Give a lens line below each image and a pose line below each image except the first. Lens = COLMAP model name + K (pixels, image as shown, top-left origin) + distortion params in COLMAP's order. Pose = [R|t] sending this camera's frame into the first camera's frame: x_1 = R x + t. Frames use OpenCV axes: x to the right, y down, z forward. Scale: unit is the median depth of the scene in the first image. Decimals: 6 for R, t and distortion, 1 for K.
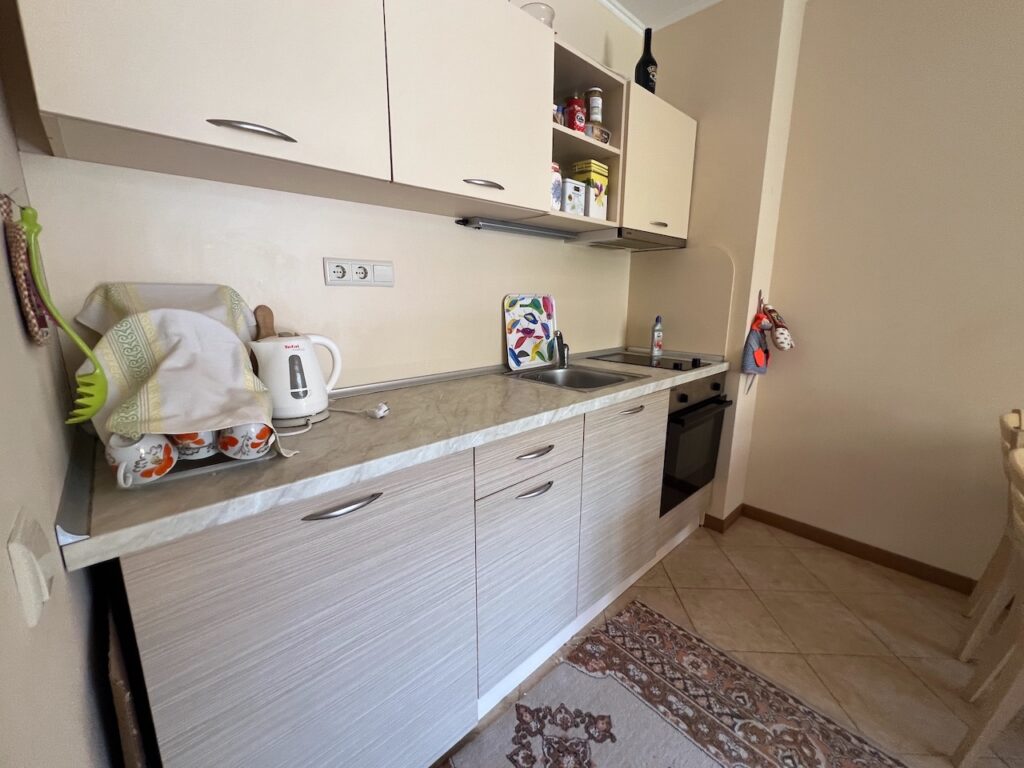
lens RADIAL K [[422.3, 0, 509.7], [0, 422.3, 384.2], [0, 0, 1]] dist [-0.002533, 0.000187]
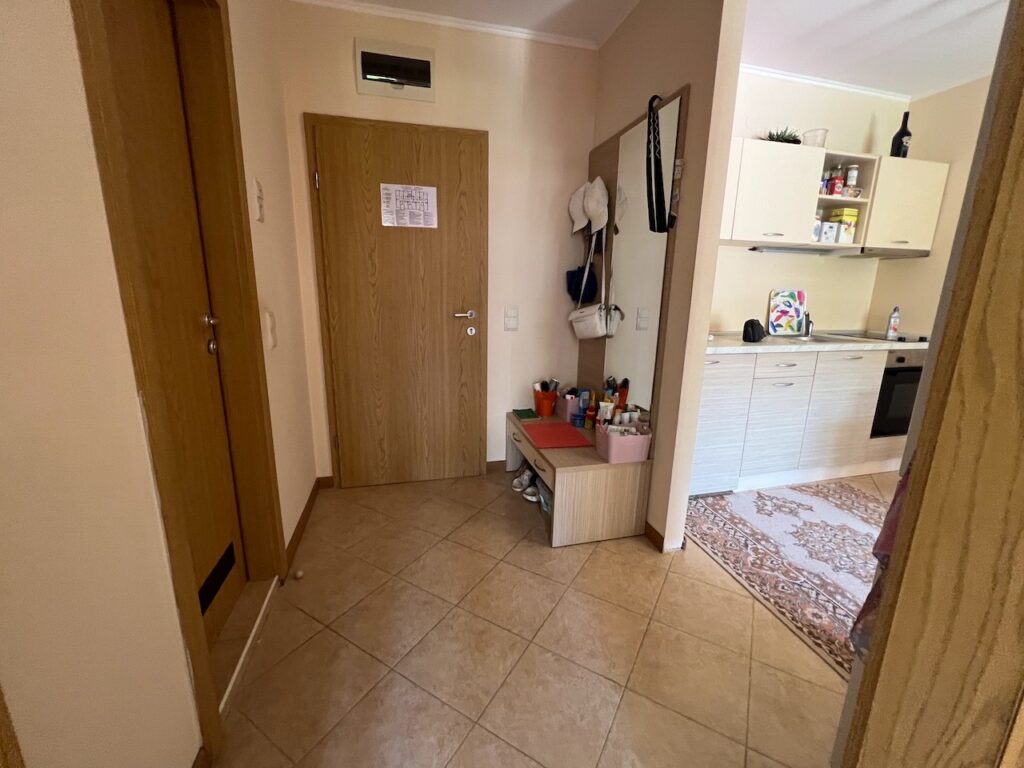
lens RADIAL K [[422.3, 0, 509.7], [0, 422.3, 384.2], [0, 0, 1]] dist [-0.002533, 0.000187]
pose [[0.878585, 0.114394, -0.463683, -0.115050], [-0.111988, 0.993167, 0.032827, 0.245755], [0.464270, 0.023086, 0.885393, -1.052561]]
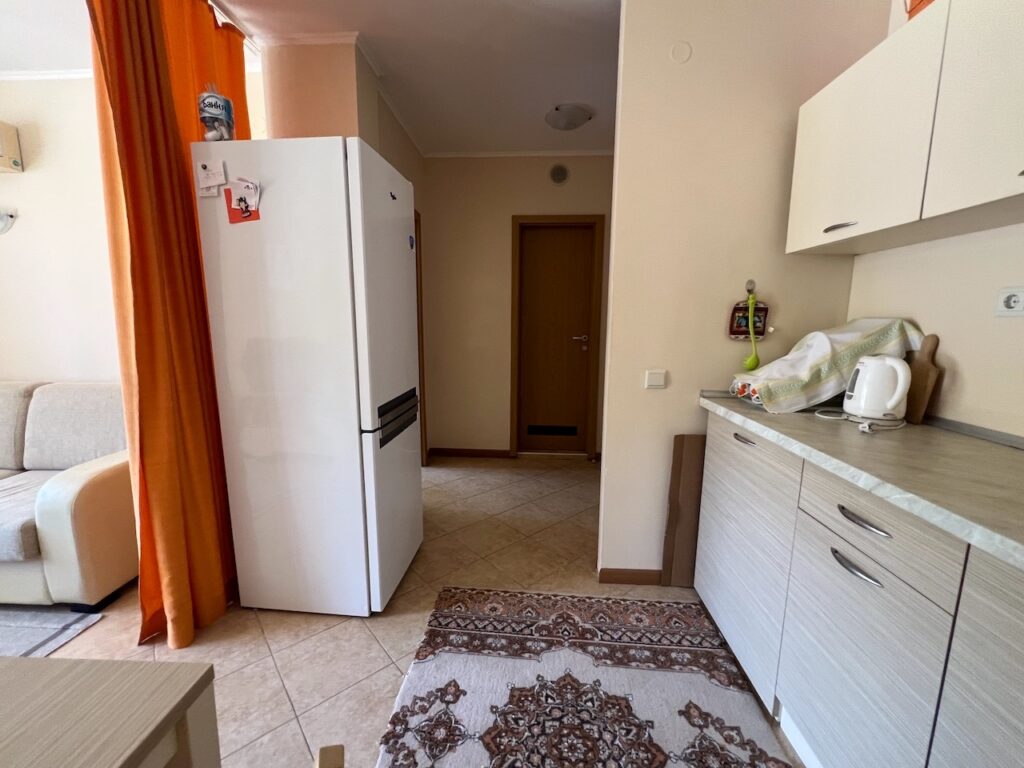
lens RADIAL K [[422.3, 0, 509.7], [0, 422.3, 384.2], [0, 0, 1]] dist [-0.002533, 0.000187]
pose [[-0.725078, 0.100033, -0.681363, 0.780772], [-0.149340, 0.943011, 0.297368, -0.162014], [0.672280, 0.317369, -0.668817, 0.730621]]
